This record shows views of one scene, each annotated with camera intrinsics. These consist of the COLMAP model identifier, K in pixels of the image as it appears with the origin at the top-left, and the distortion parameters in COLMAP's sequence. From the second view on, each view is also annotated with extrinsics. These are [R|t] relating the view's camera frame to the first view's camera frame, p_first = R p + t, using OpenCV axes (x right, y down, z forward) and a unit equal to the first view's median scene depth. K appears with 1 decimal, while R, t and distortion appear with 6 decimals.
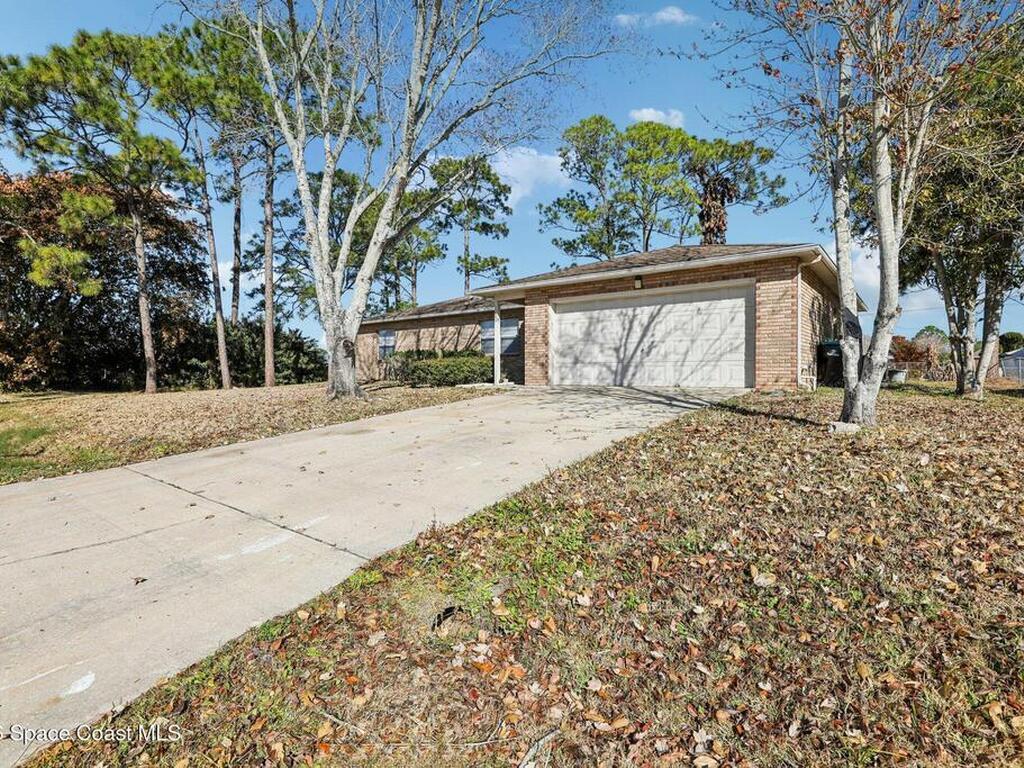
lens RADIAL K [[526.8, 0, 512.3], [0, 526.8, 377.5], [0, 0, 1]] dist [-0.035617, 0.013156]
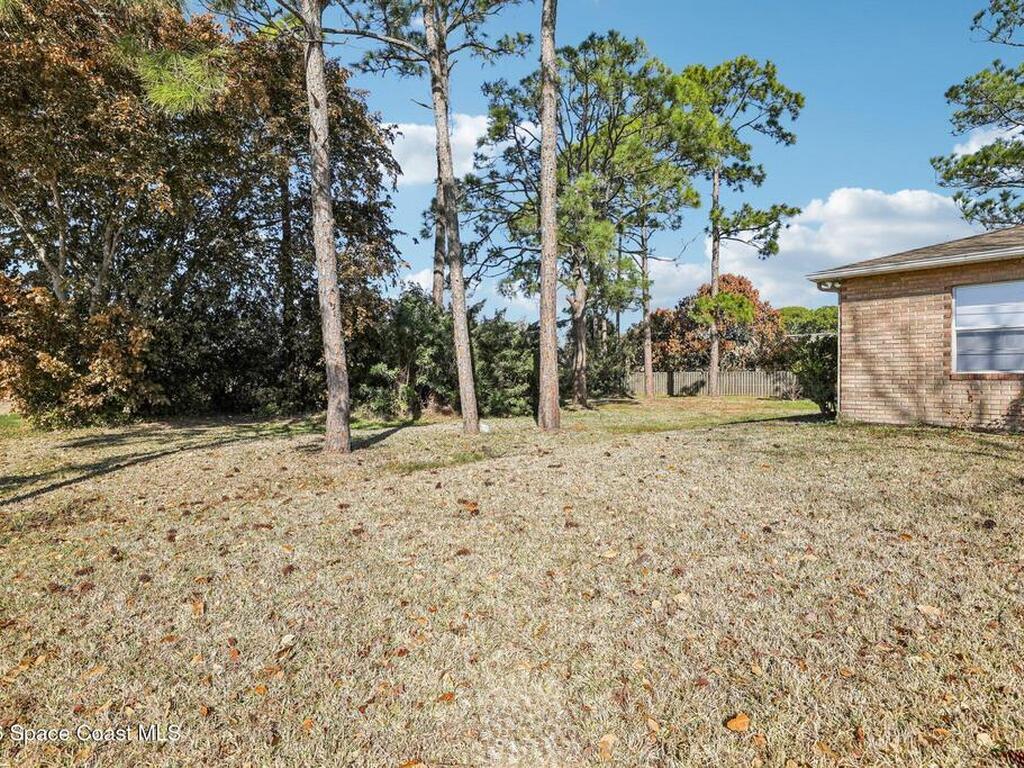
lens RADIAL K [[526.8, 0, 512.3], [0, 526.8, 377.5], [0, 0, 1]] dist [-0.035617, 0.013156]
pose [[0.985349, 0.006541, -0.170422, -0.858497], [-0.007264, 0.999967, -0.003618, -0.046629], [0.170393, 0.004803, 0.985364, 1.089432]]
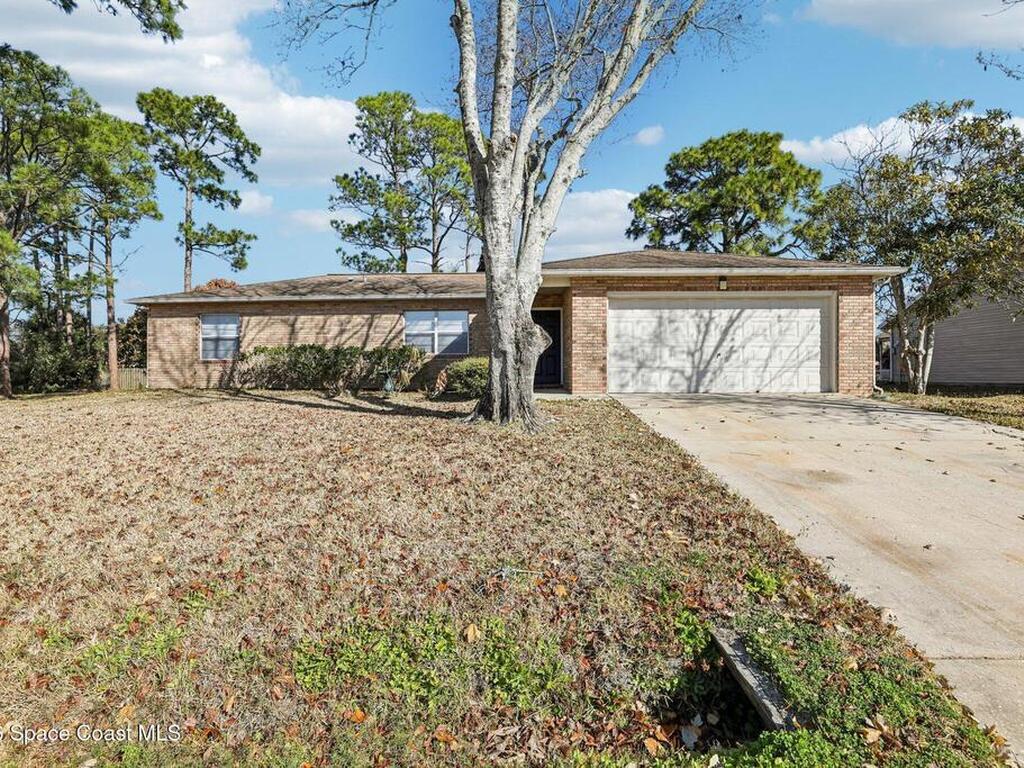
lens RADIAL K [[526.8, 0, 512.3], [0, 526.8, 377.5], [0, 0, 1]] dist [-0.035617, 0.013156]
pose [[0.805860, -0.002531, 0.592101, -0.580435], [0.005984, 0.999975, -0.003871, -0.009108], [-0.592077, 0.006662, 0.805854, 0.429710]]
